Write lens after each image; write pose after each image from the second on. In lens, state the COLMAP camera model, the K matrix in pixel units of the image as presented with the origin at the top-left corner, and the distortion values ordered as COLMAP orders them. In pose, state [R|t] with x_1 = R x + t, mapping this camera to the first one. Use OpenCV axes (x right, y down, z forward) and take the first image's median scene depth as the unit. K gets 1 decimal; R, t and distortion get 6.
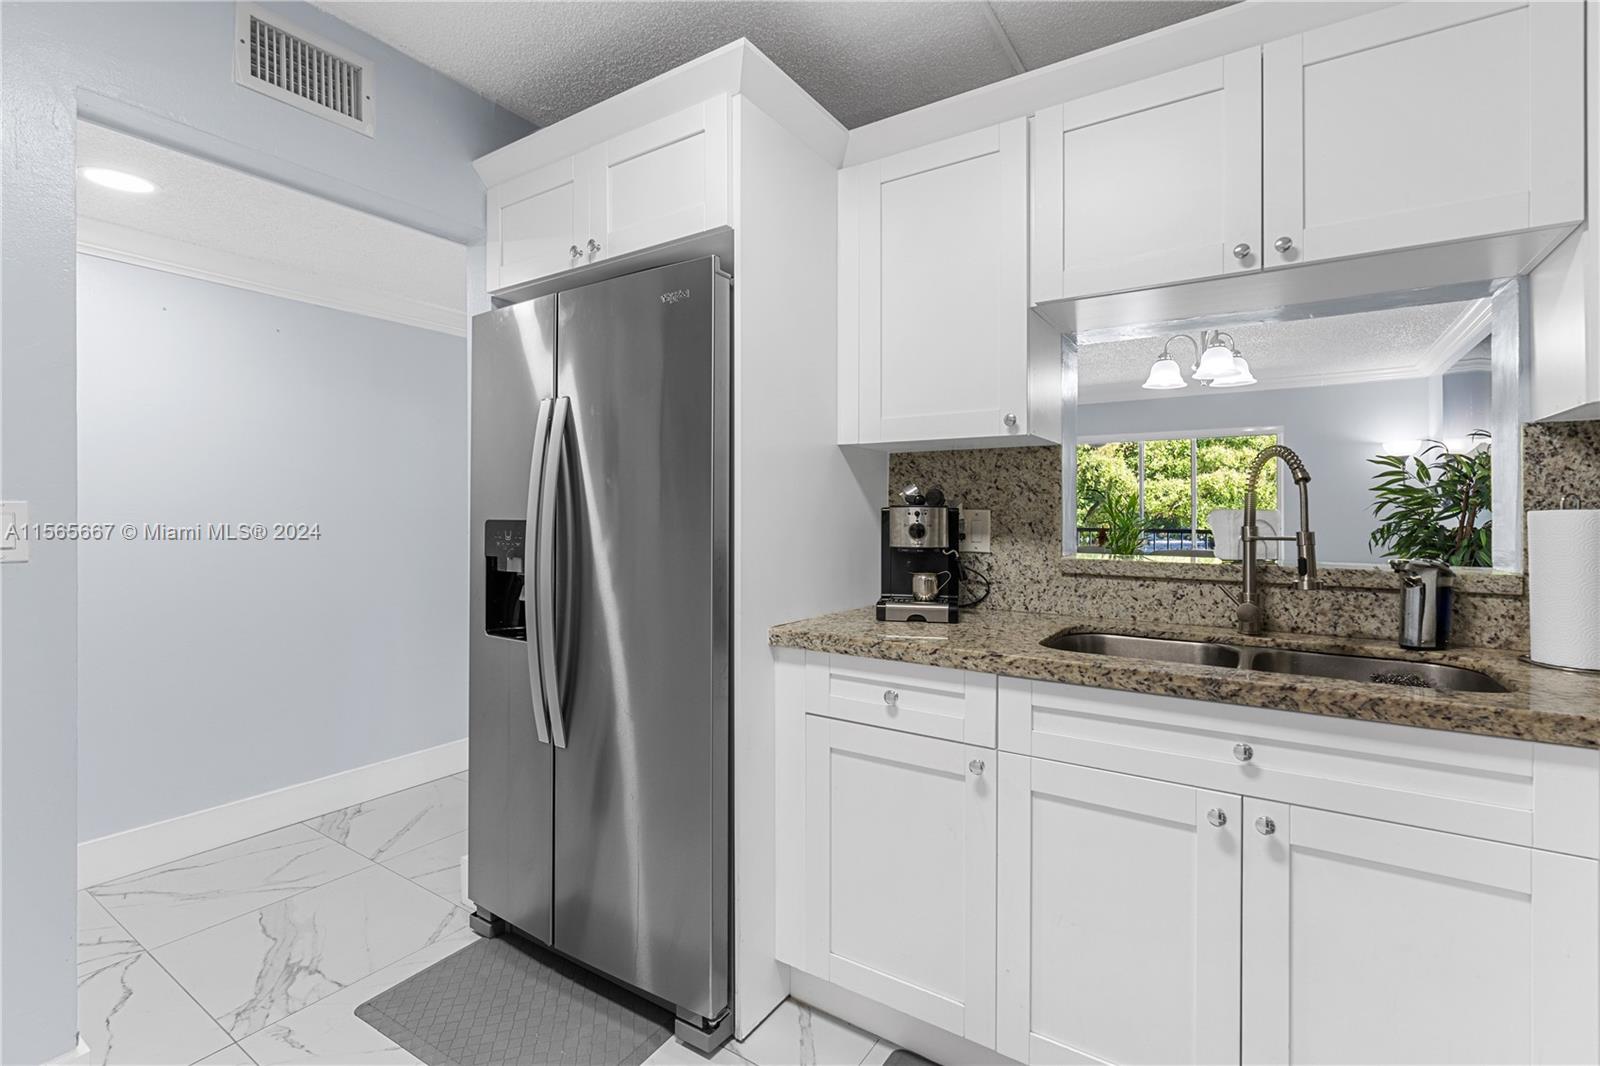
lens RADIAL K [[724.7, 0, 807.5], [0, 724.7, 520.8], [0, 0, 1]] dist [-0.001304, 0.000388]
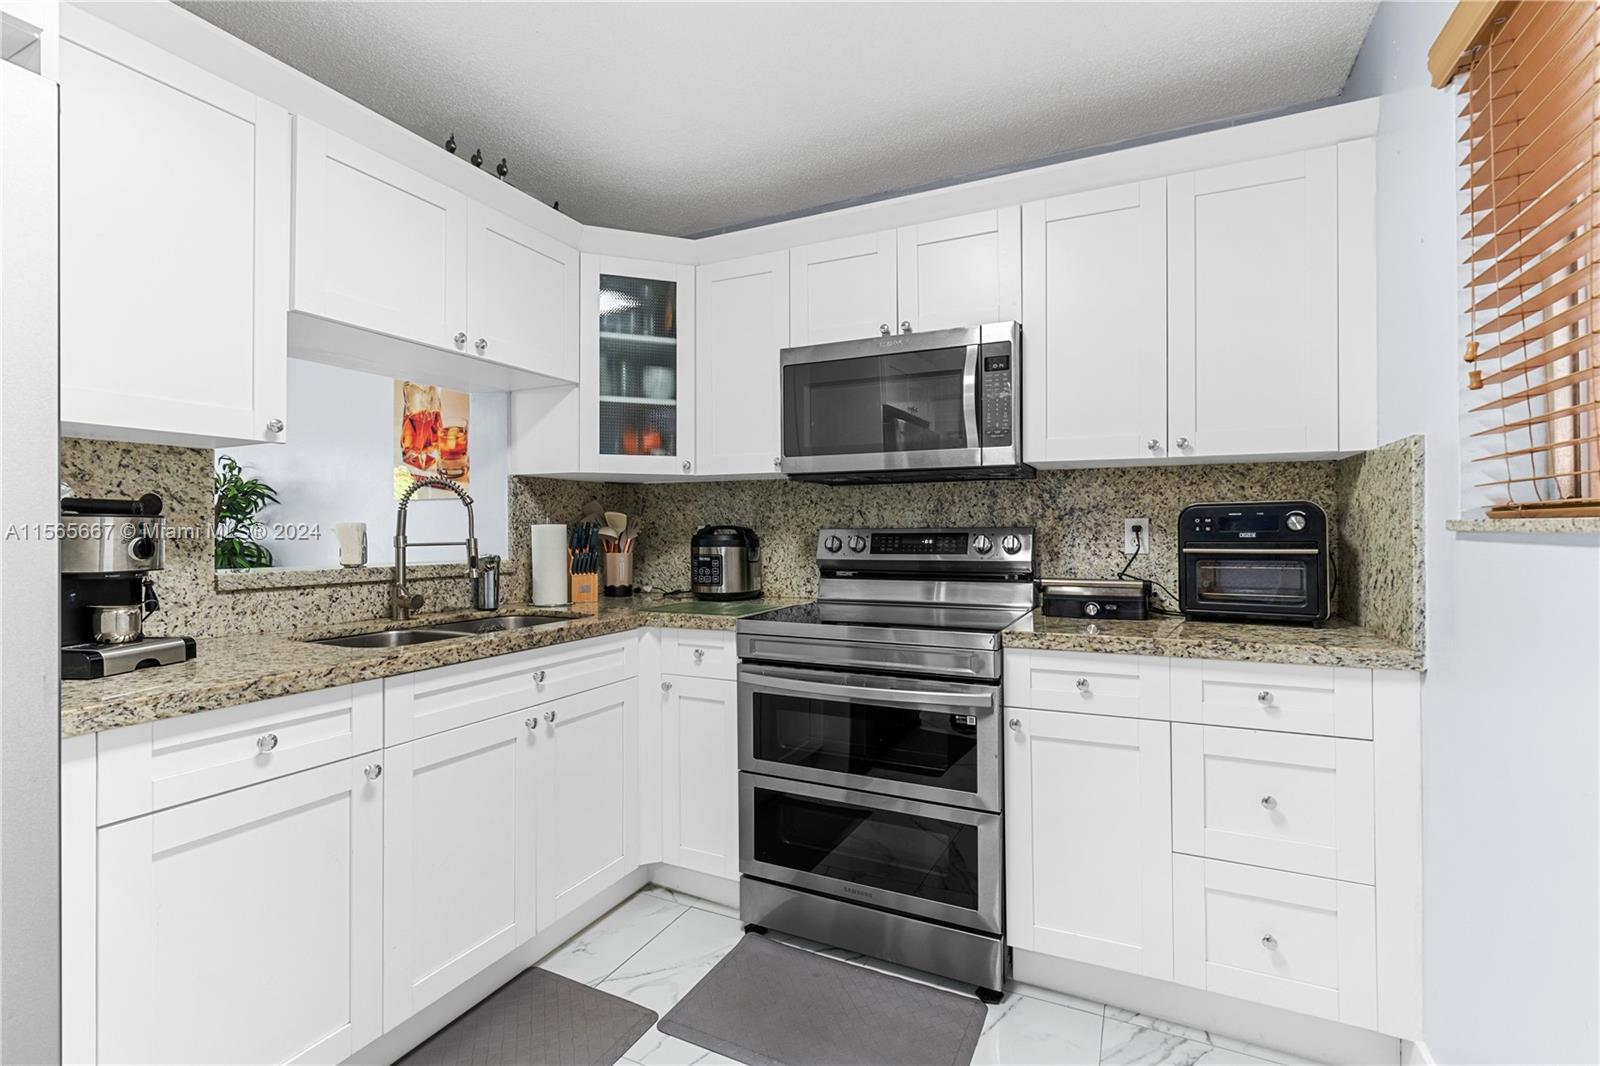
lens RADIAL K [[724.7, 0, 807.5], [0, 724.7, 520.8], [0, 0, 1]] dist [-0.001304, 0.000388]
pose [[-0.132941, 0.007951, 0.991092, -0.720927], [0.008260, 0.999942, -0.006914, -0.004156], [-0.991090, 0.007267, -0.132999, 0.432855]]
